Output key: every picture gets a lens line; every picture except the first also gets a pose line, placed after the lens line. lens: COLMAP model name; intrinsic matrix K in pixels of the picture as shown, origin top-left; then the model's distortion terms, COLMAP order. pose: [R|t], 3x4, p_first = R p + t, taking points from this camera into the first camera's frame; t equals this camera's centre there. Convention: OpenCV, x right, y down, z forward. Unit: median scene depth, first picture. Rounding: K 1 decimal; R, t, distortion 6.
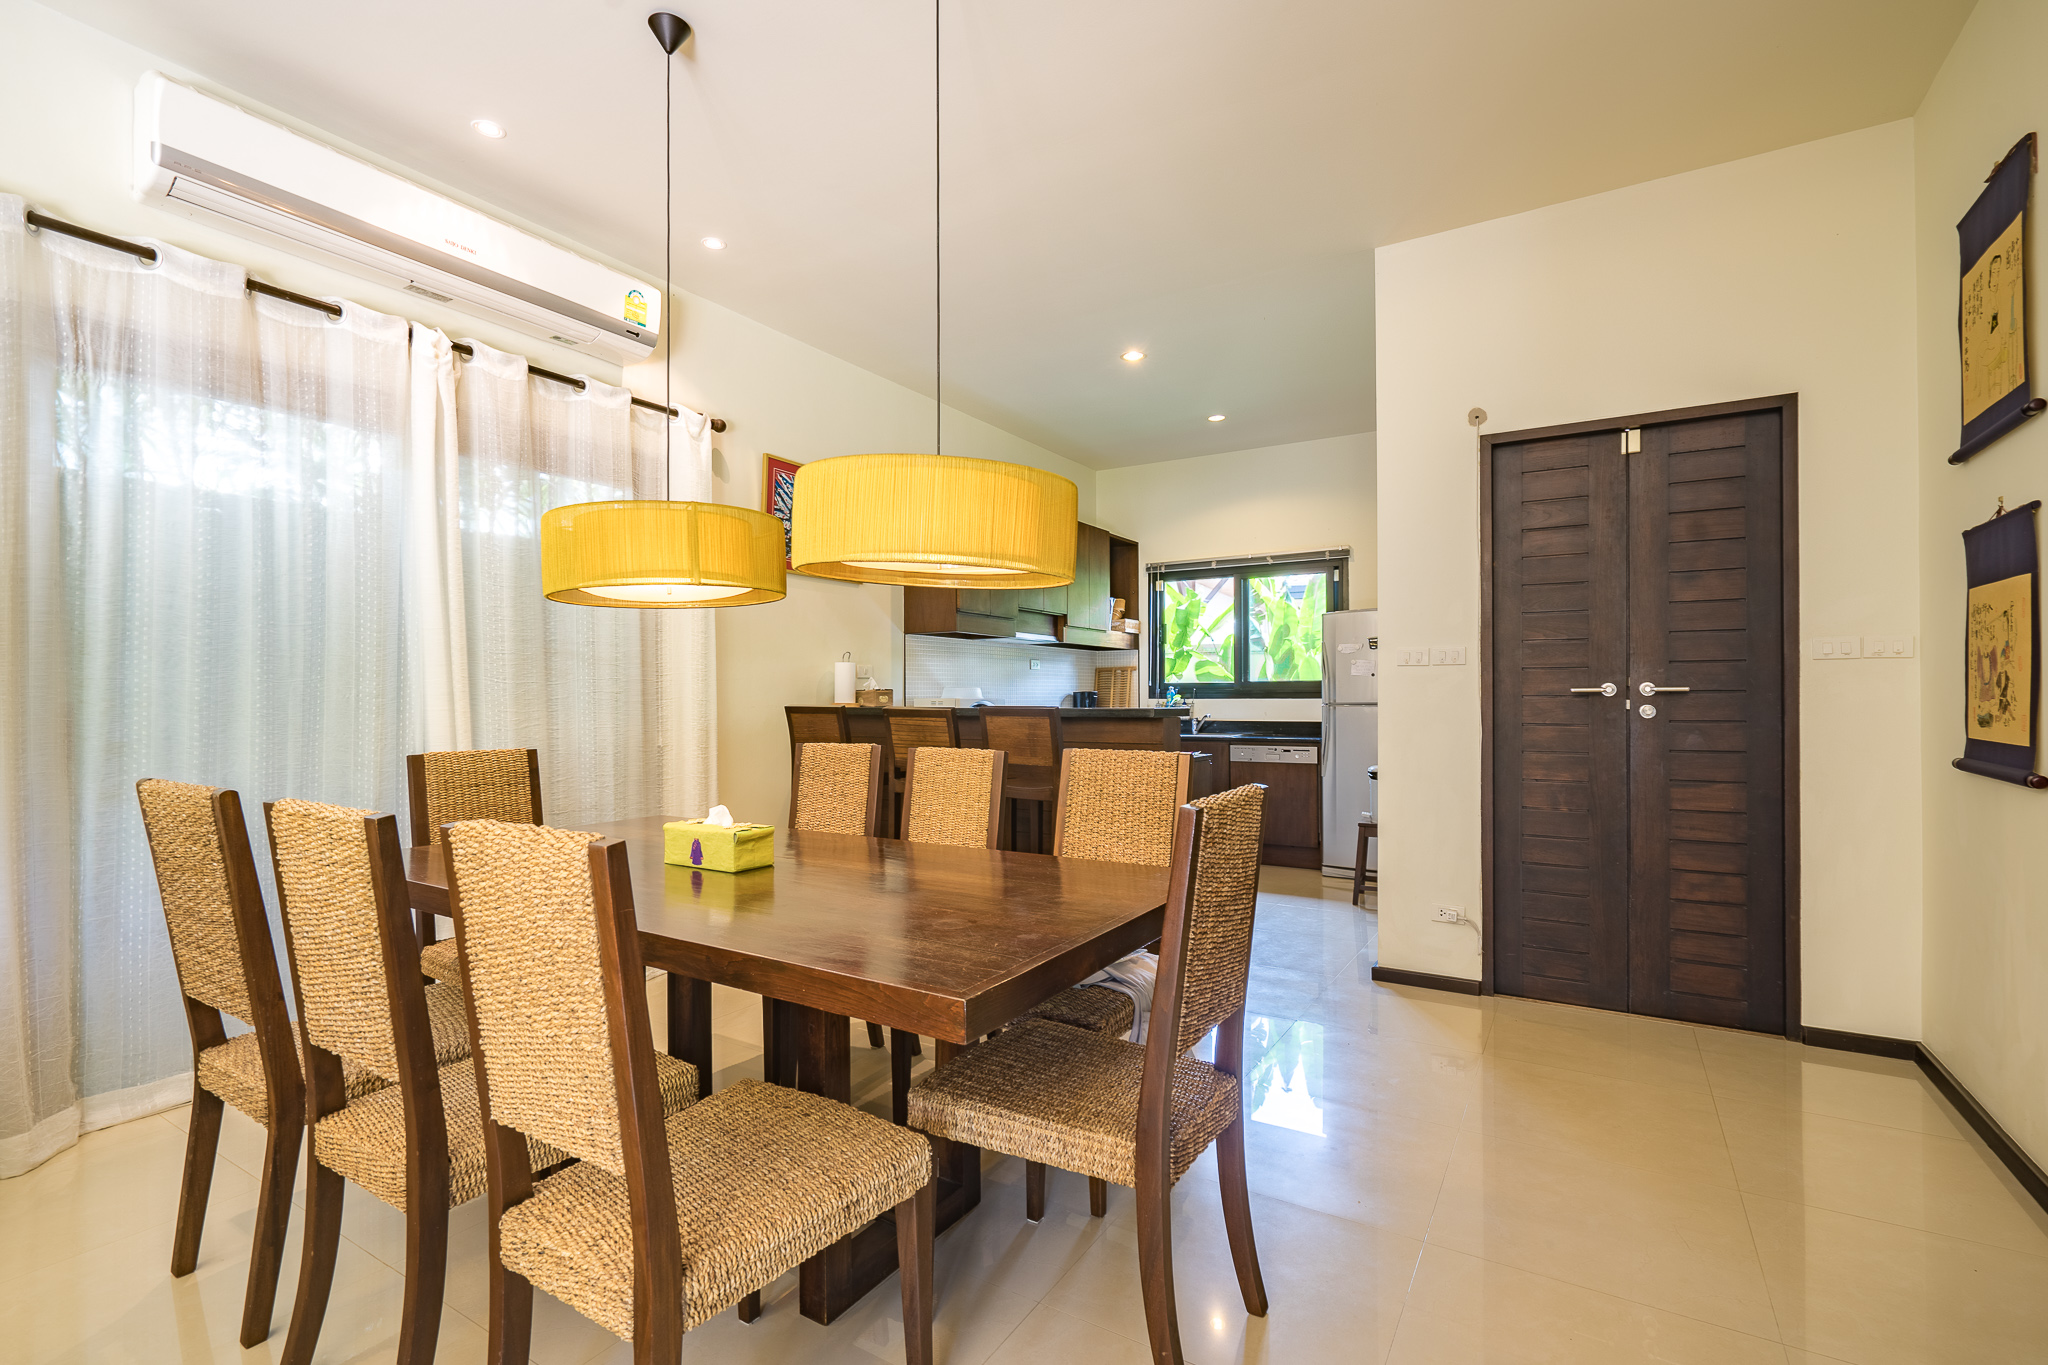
lens RADIAL K [[927.6, 0, 1022.9], [0, 927.6, 689.2], [0, 0, 1]] dist [-0.009836, 0.006868]
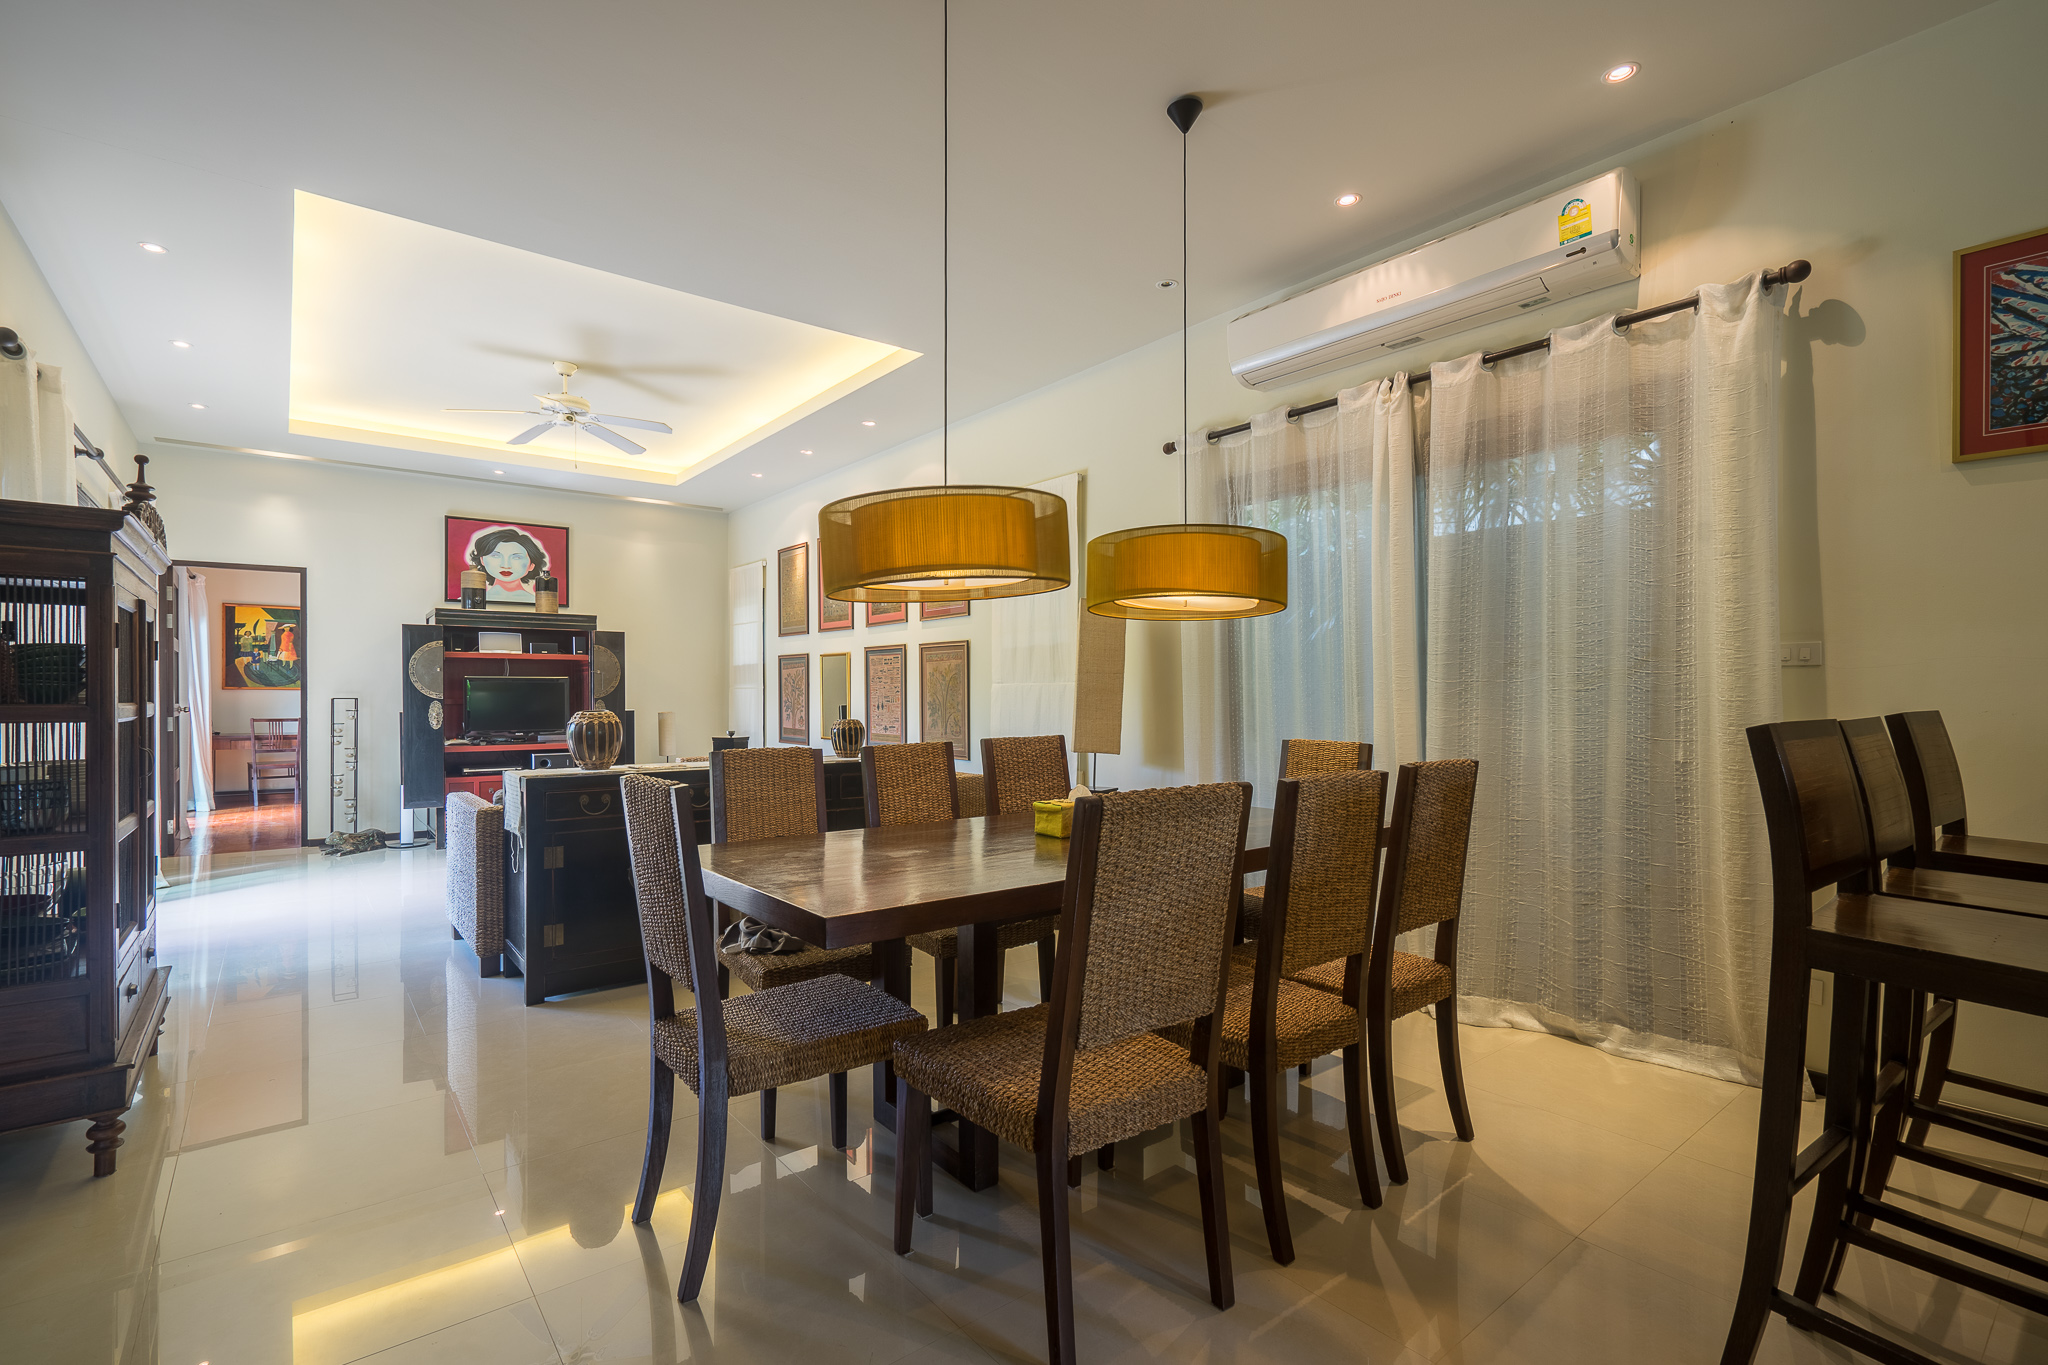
lens RADIAL K [[940.2, 0, 1017.5], [0, 940.2, 690.6], [0, 0, 1]] dist [0.001763, 0.000734]
pose [[-0.345550, 0.001800, -0.938399, 0.290825], [0.010231, 0.999946, -0.001849, -0.000216], [0.938345, -0.010240, -0.345549, 0.448028]]
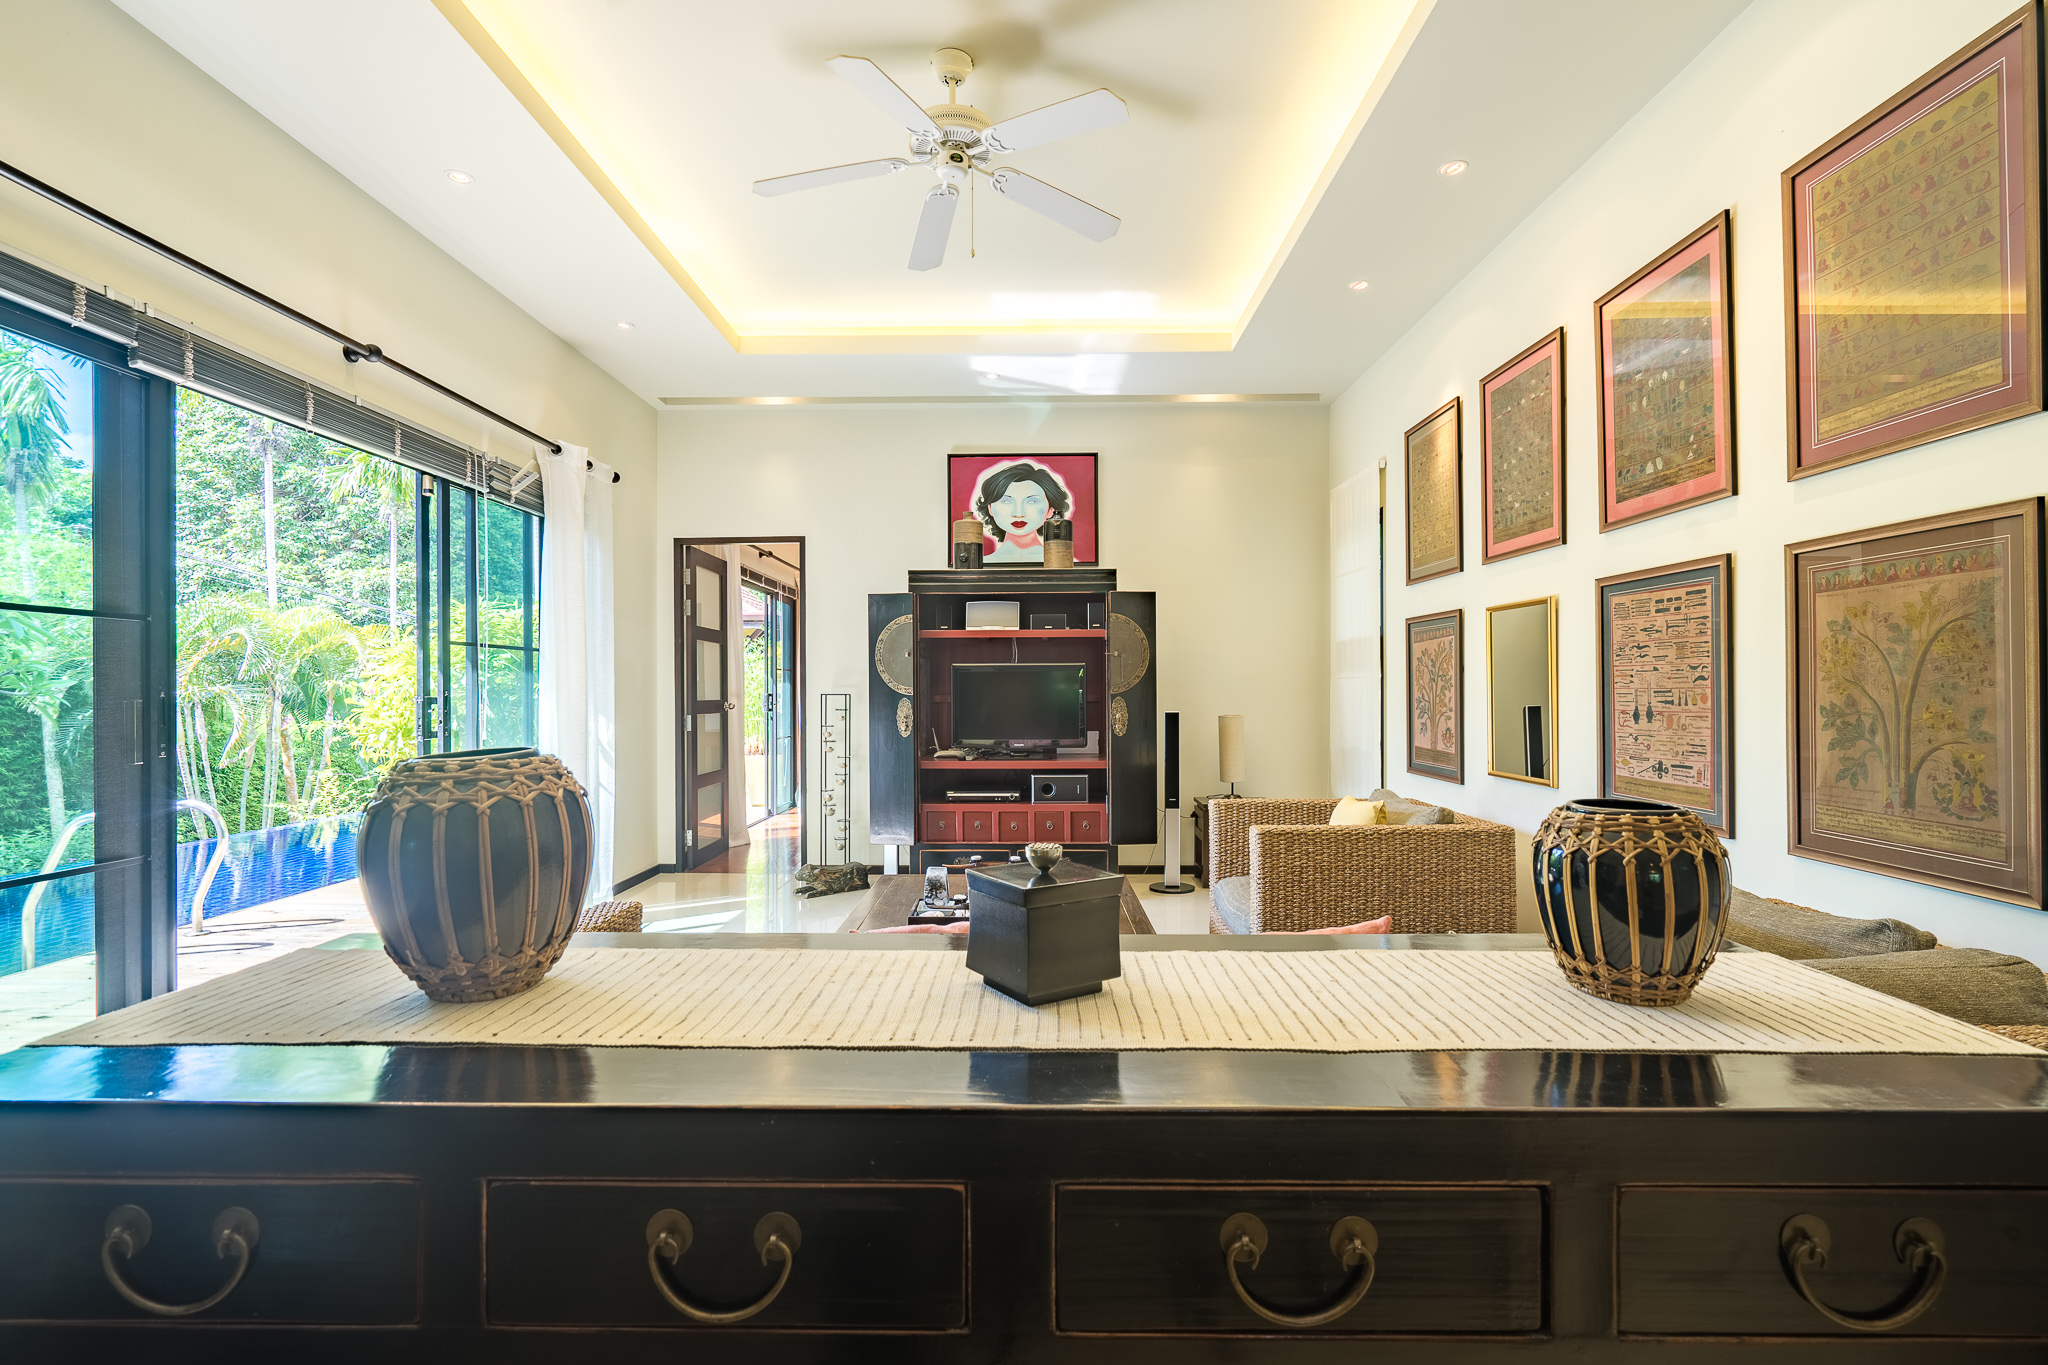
lens RADIAL K [[927.6, 0, 1022.9], [0, 927.6, 689.2], [0, 0, 1]] dist [-0.009836, 0.006868]
pose [[-0.854522, 0.005211, -0.519389, -0.169692], [0.009981, 0.999930, -0.006389, 0.001786], [0.519320, -0.010643, -0.854514, 0.160096]]
